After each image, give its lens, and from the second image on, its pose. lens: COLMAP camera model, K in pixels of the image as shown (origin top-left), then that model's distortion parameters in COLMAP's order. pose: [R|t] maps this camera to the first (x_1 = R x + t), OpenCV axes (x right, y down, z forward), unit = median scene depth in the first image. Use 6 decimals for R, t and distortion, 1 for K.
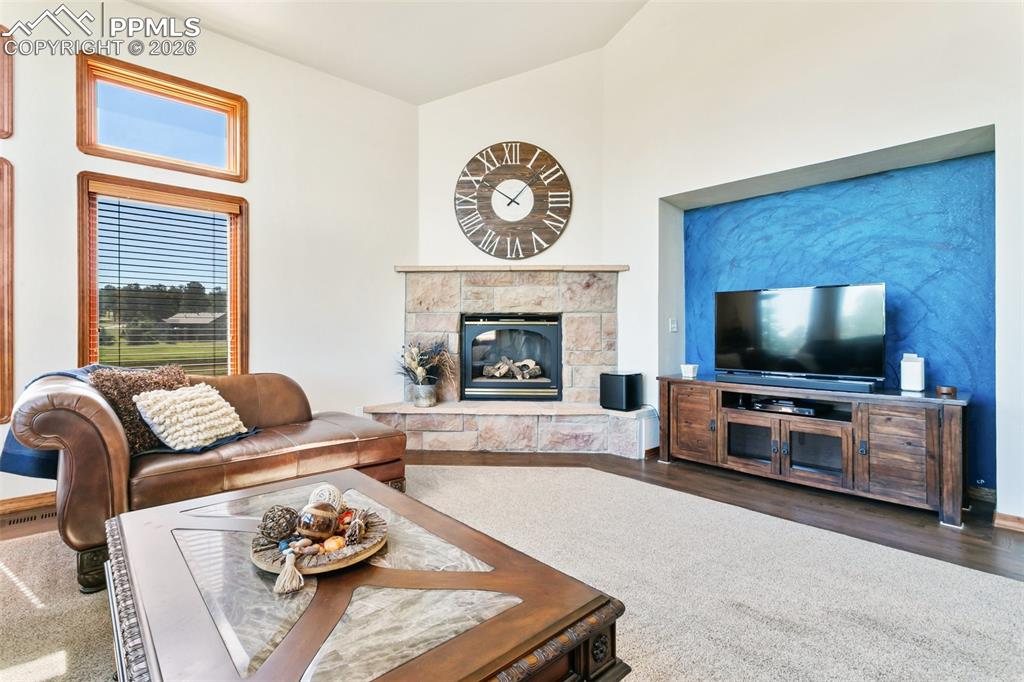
lens RADIAL K [[491.8, 0, 507.4], [0, 491.8, 329.8], [0, 0, 1]] dist [0.000474, 0.001028]
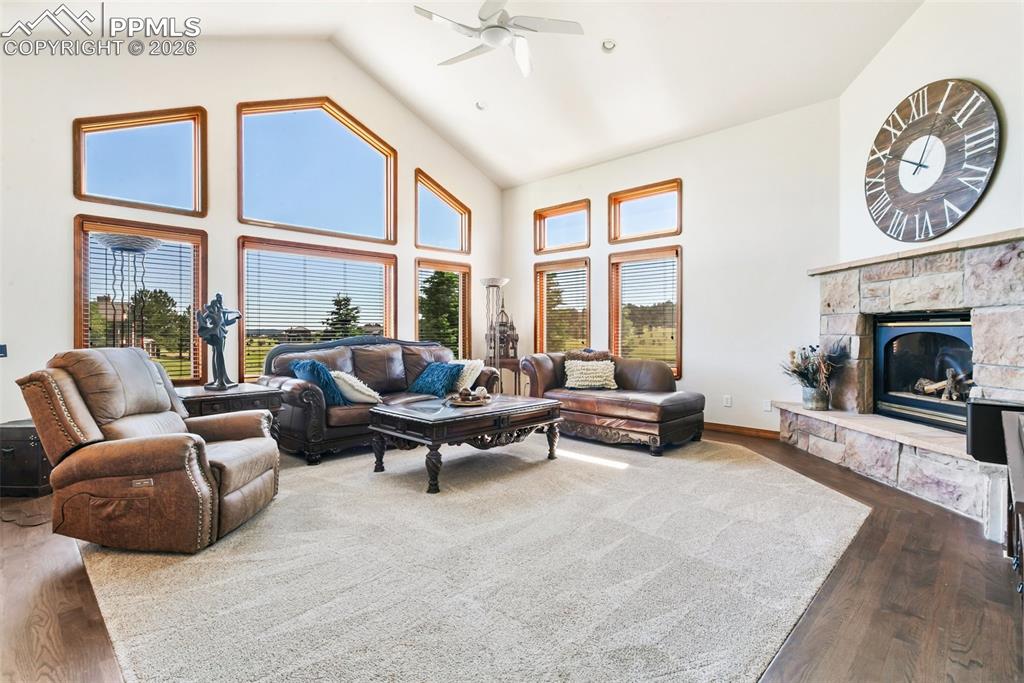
lens RADIAL K [[491.8, 0, 507.4], [0, 491.8, 330.3], [0, 0, 1]] dist [0.000474, 0.001028]
pose [[0.059100, -0.001629, -0.998251, 0.755867], [0.002001, 0.999997, -0.001513, -0.004068], [0.998250, -0.001908, 0.059103, 0.312915]]
